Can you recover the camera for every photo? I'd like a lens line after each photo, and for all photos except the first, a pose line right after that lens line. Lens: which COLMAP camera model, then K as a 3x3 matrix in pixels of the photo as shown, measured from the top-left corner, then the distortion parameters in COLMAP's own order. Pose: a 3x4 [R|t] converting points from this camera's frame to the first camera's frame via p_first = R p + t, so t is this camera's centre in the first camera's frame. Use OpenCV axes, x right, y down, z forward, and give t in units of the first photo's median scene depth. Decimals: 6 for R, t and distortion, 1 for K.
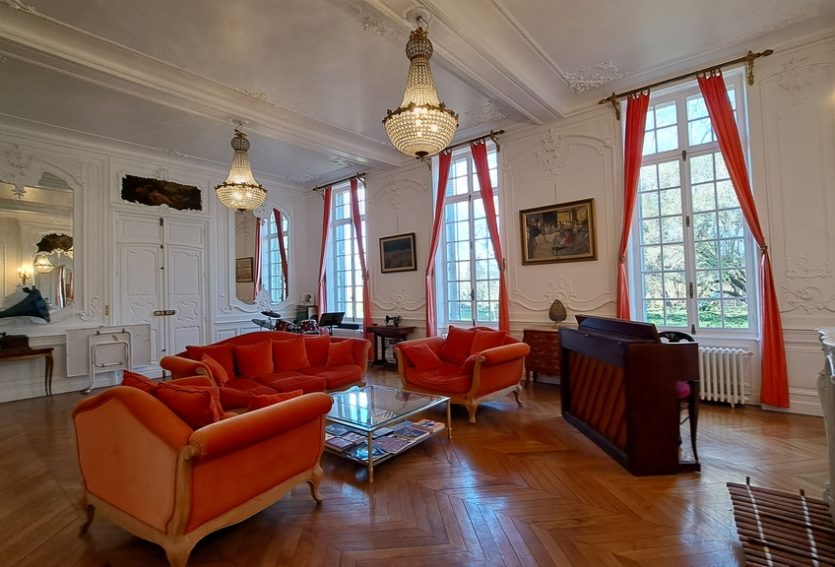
lens RADIAL K [[401.1, 0, 451.9], [0, 401.1, 291.8], [0, 0, 1]] dist [-0.024717, -0.002067]
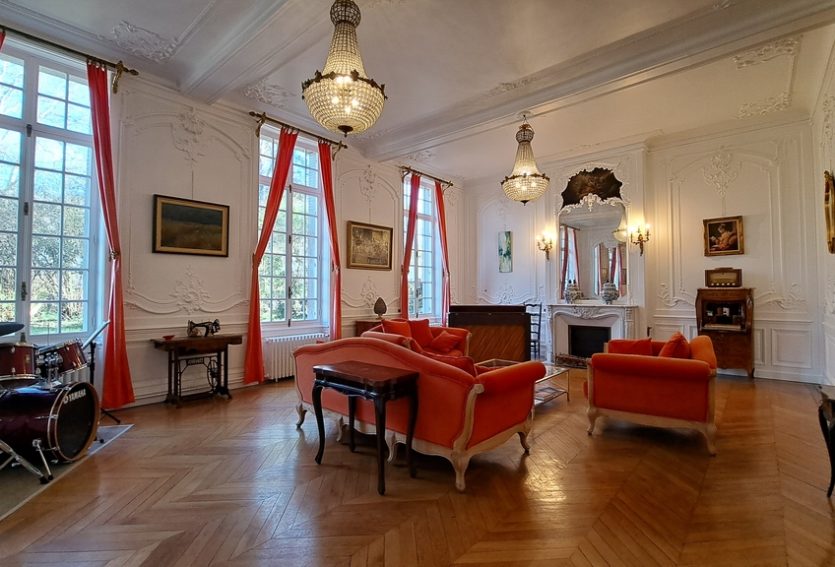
lens RADIAL K [[401.1, 0, 418.1], [0, 401.1, 280.5], [0, 0, 1]] dist [-0.024717, -0.002067]
pose [[0.046575, 0.051590, 0.997582, -0.734069], [-0.012328, 0.998619, -0.051068, 0.020354], [-0.998839, -0.009919, 0.047146, 0.565061]]
